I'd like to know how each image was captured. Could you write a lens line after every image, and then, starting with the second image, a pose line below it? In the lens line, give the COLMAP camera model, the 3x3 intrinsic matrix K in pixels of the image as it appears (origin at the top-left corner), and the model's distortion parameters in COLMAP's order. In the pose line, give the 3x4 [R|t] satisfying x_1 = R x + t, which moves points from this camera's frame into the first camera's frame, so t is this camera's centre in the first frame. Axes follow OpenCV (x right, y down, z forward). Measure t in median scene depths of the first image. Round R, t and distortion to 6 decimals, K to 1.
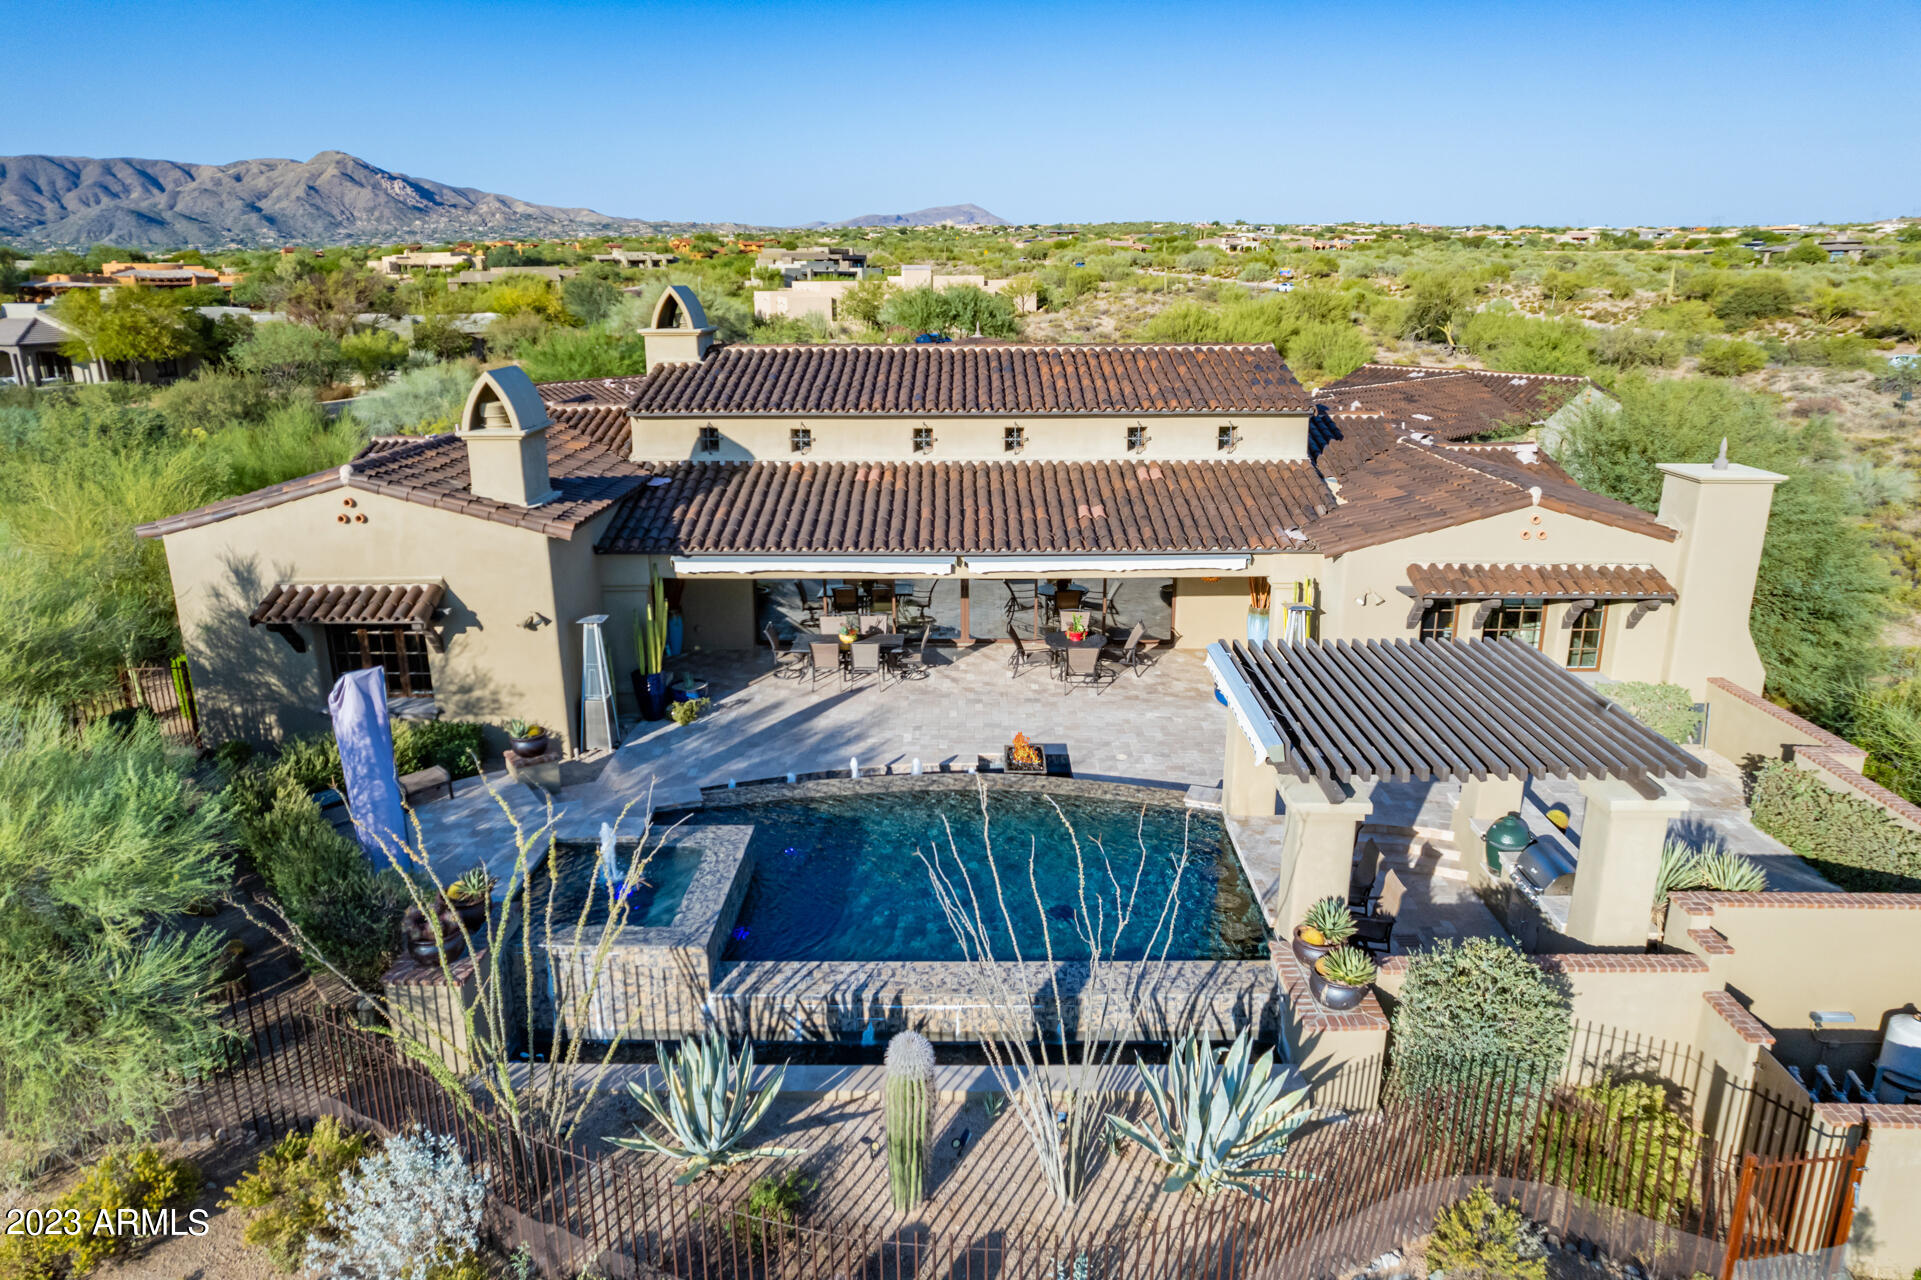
lens RADIAL K [[1219.7, 0, 963.5], [0, 1219.7, 633.6], [0, 0, 1]] dist [-0.067006, 0.058397]
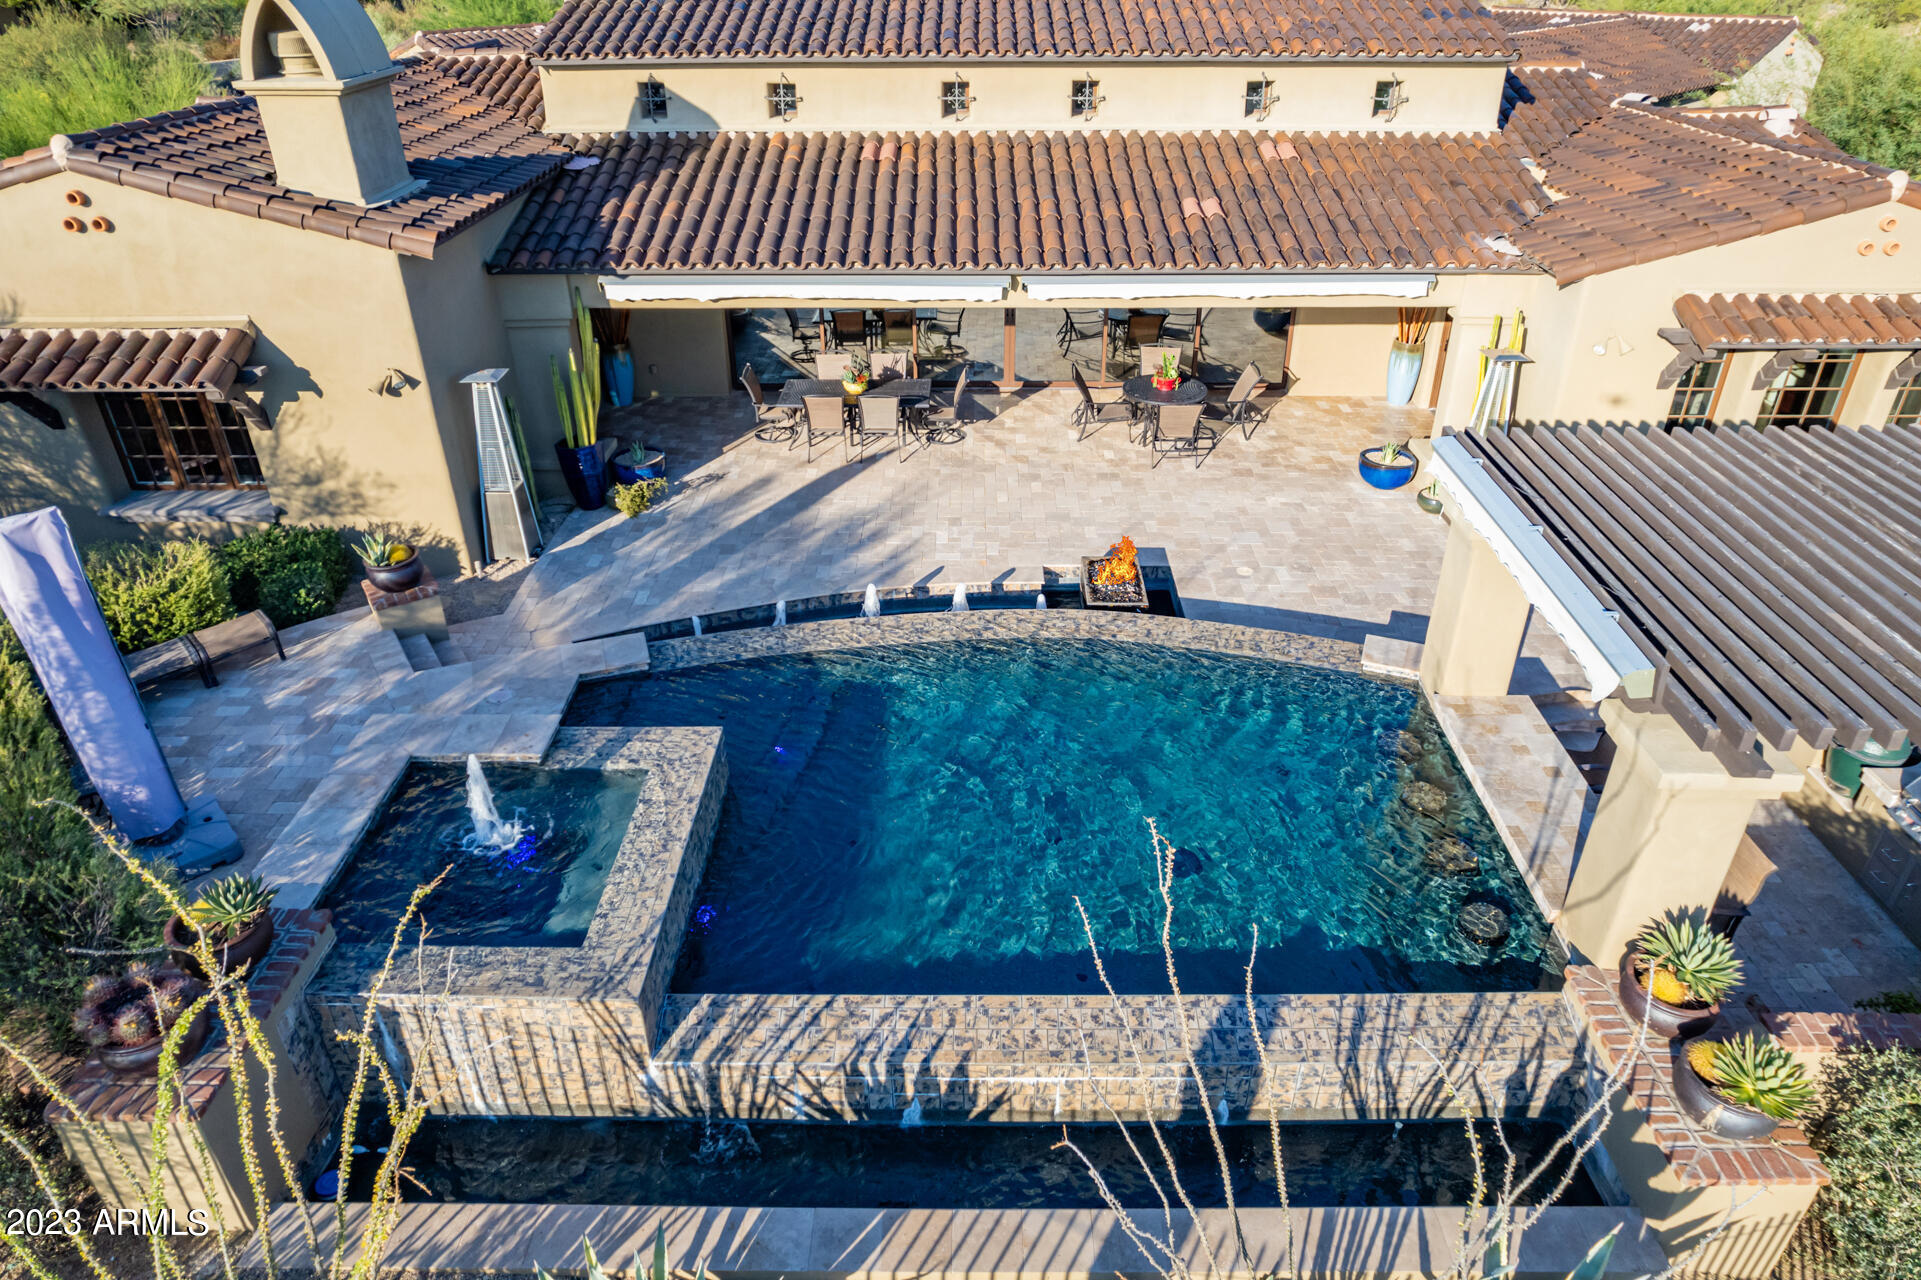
lens RADIAL K [[1221.8, 0, 961.5], [0, 1221.8, 635.0], [0, 0, 1]] dist [-0.080324, 0.076630]
pose [[0.999997, 0.000456, -0.002335, -0.032254], [0.000135, 0.968965, 0.247198, -0.035980], [0.002375, -0.247197, 0.968962, 0.284317]]
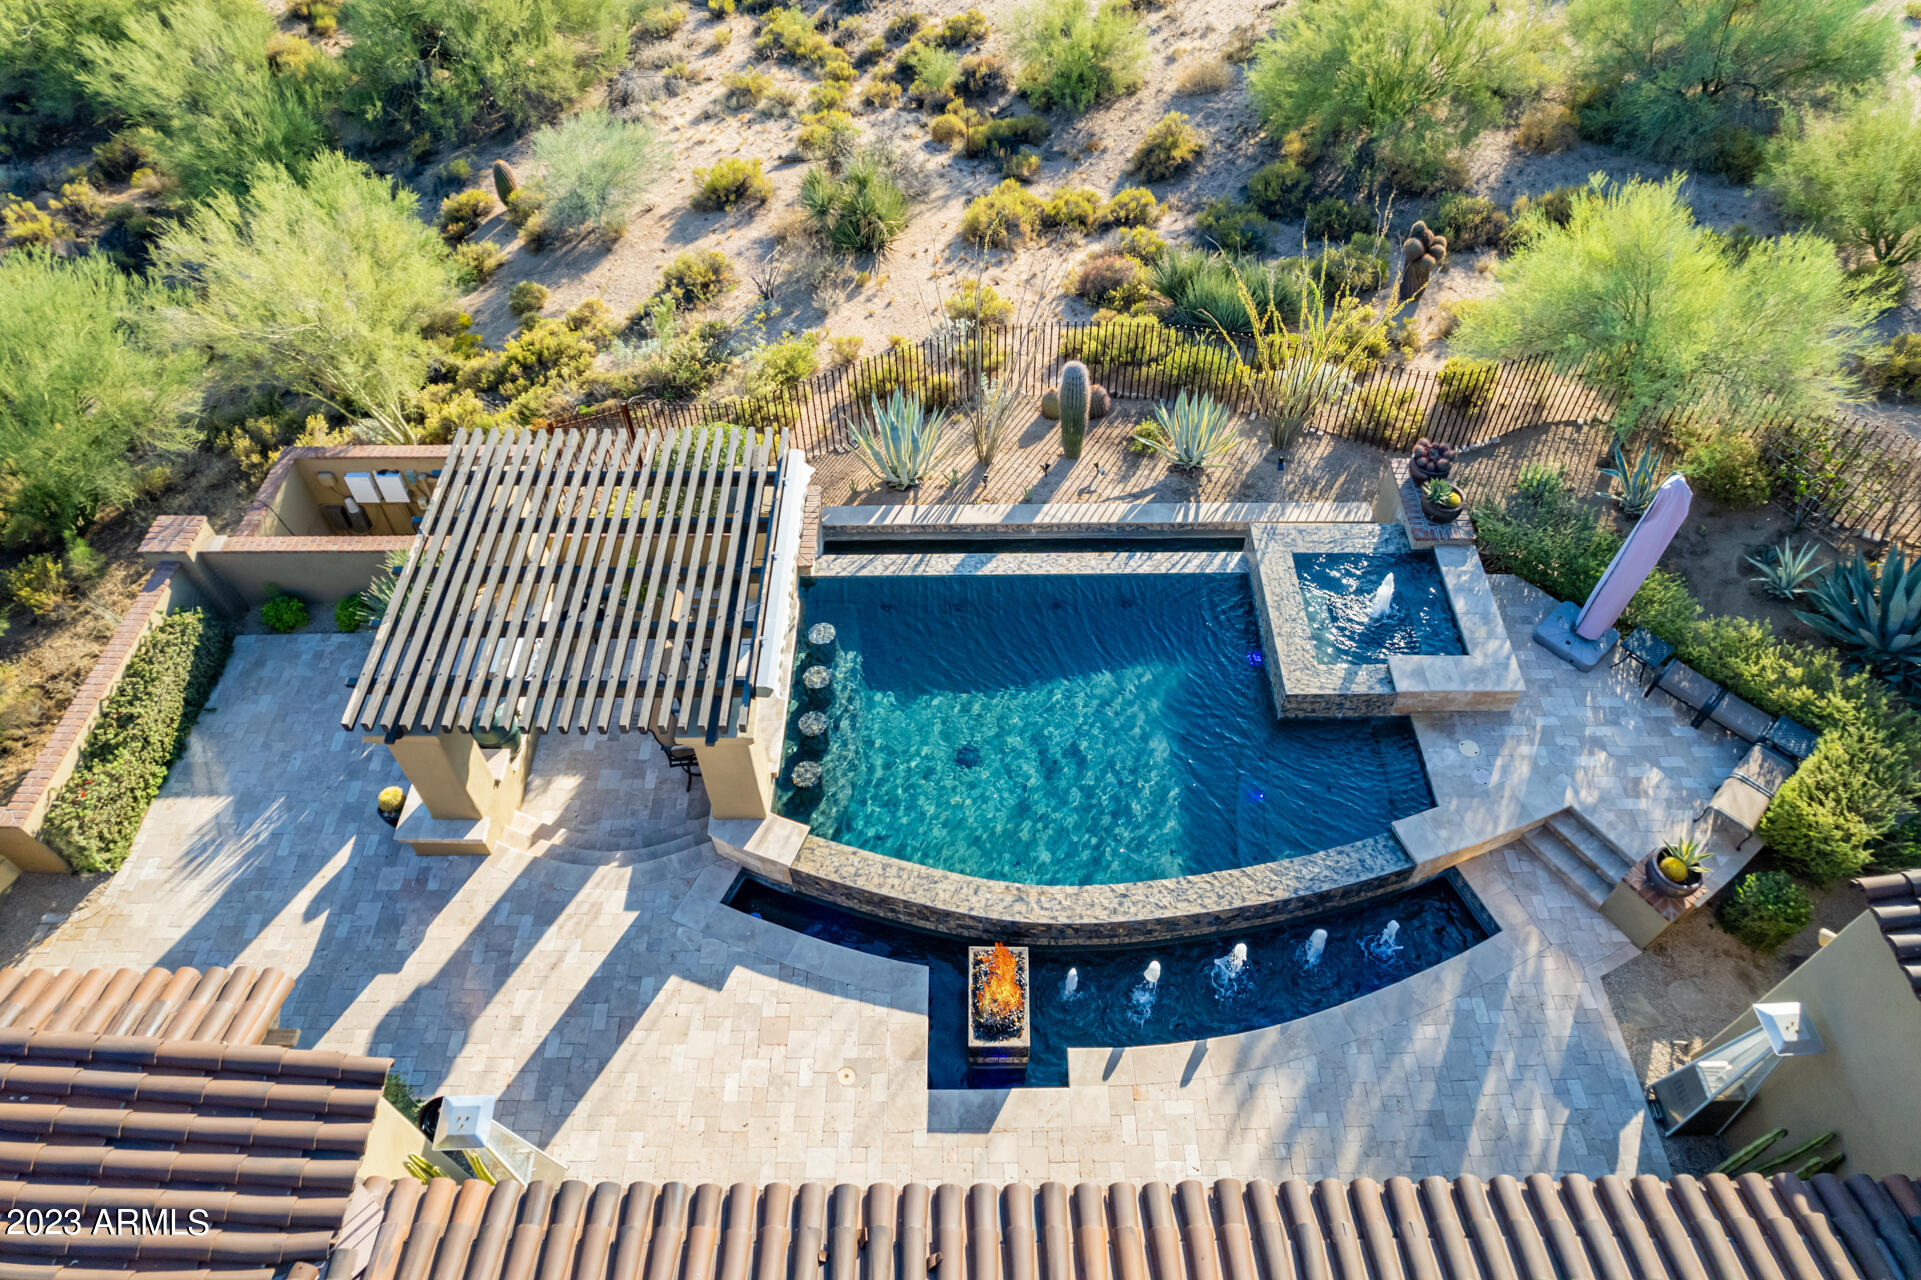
lens RADIAL K [[1219.7, 0, 963.5], [0, 1219.7, 633.6], [0, 0, 1]] dist [-0.067006, 0.058397]
pose [[-0.999855, 0.016690, 0.003411, 0.058044], [0.009819, 0.400966, 0.916040, -0.546802], [0.013921, 0.915941, -0.401072, 0.983765]]
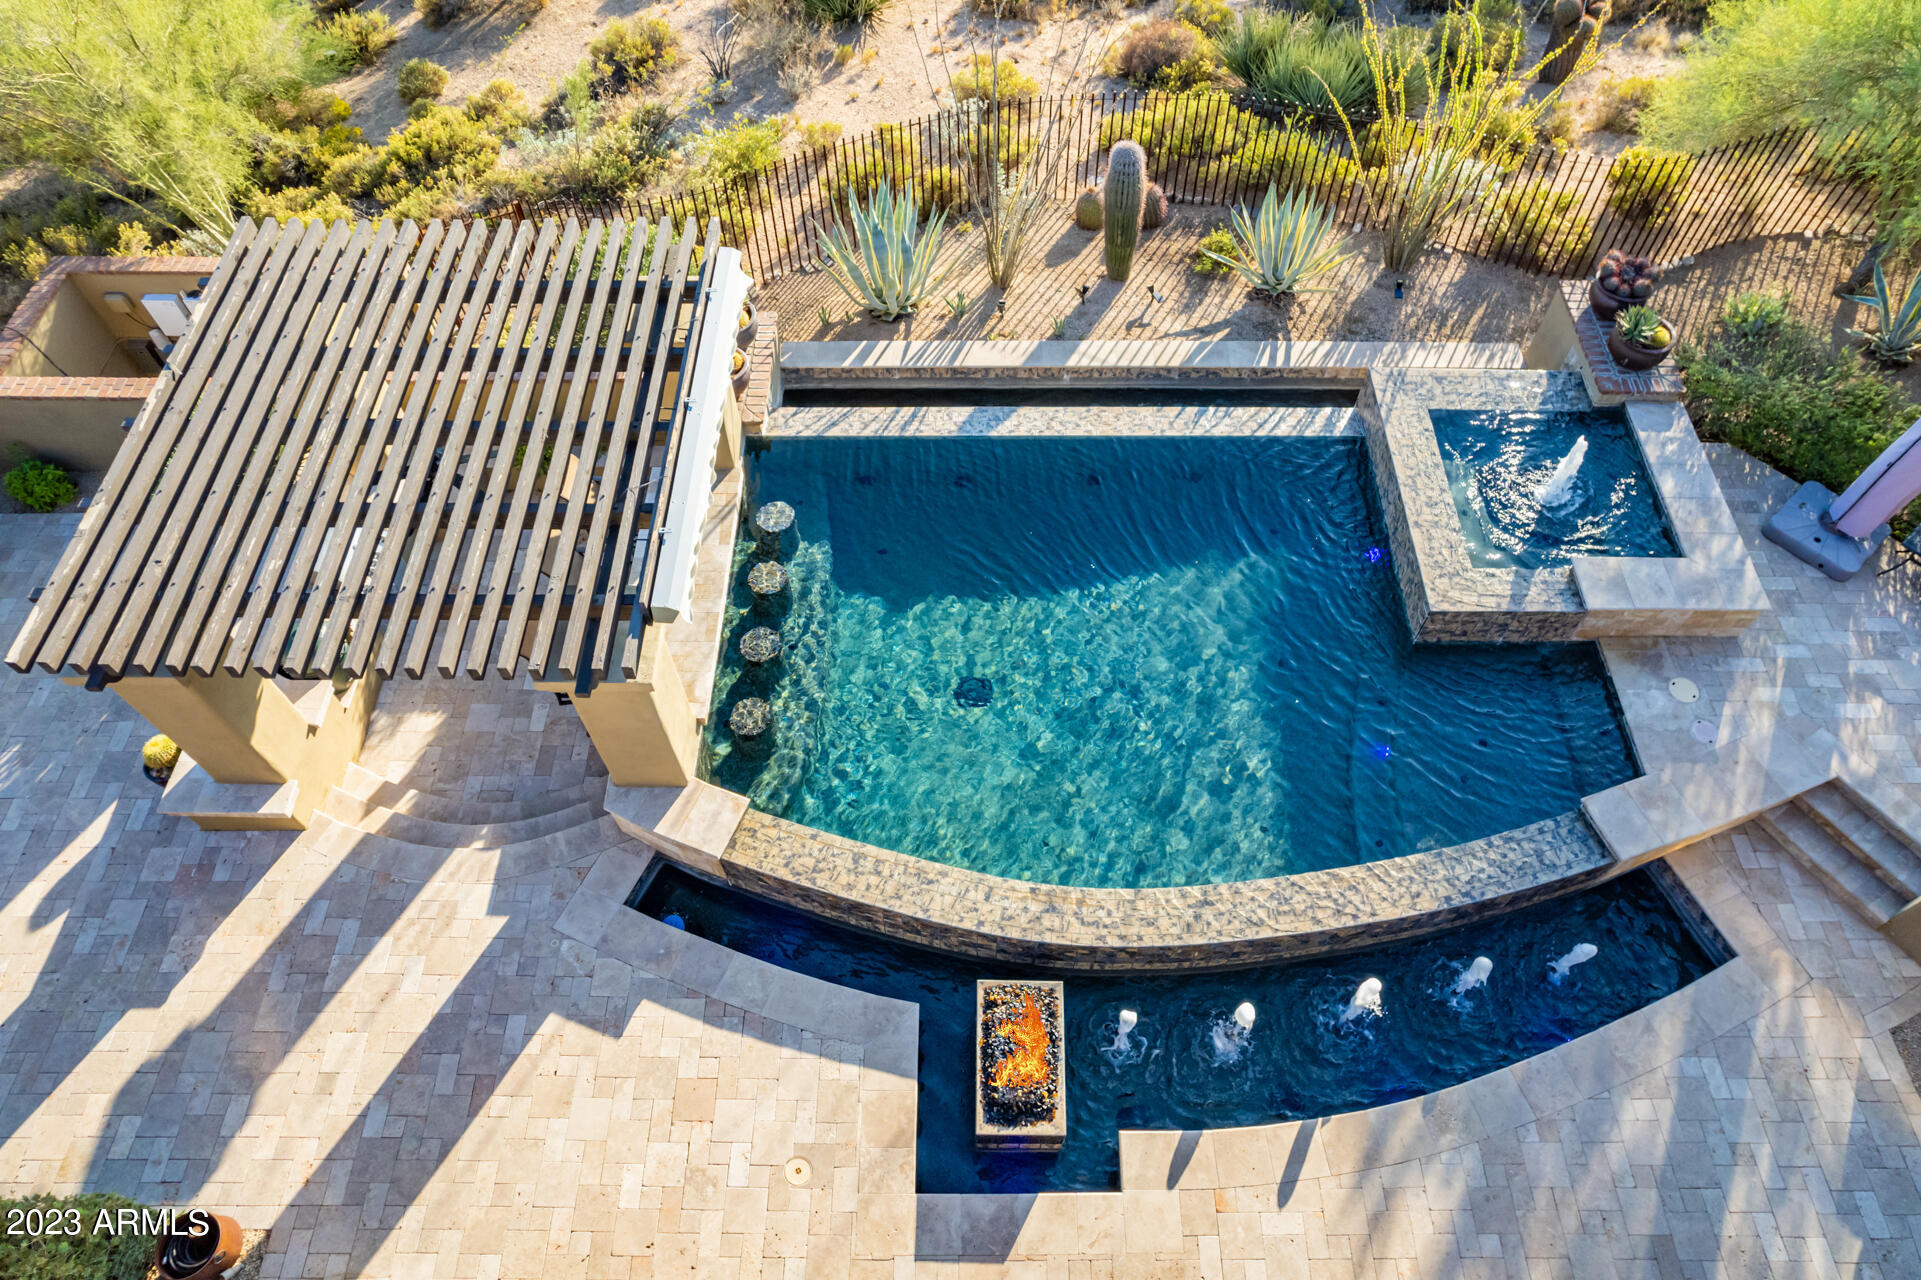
lens RADIAL K [[1219.7, 0, 963.5], [0, 1219.7, 633.6], [0, 0, 1]] dist [-0.067006, 0.058397]
pose [[-0.999937, 0.008821, 0.006892, 0.060917], [0.009214, 0.298856, 0.954254, -0.354318], [0.006357, 0.954257, -0.298919, 0.890629]]
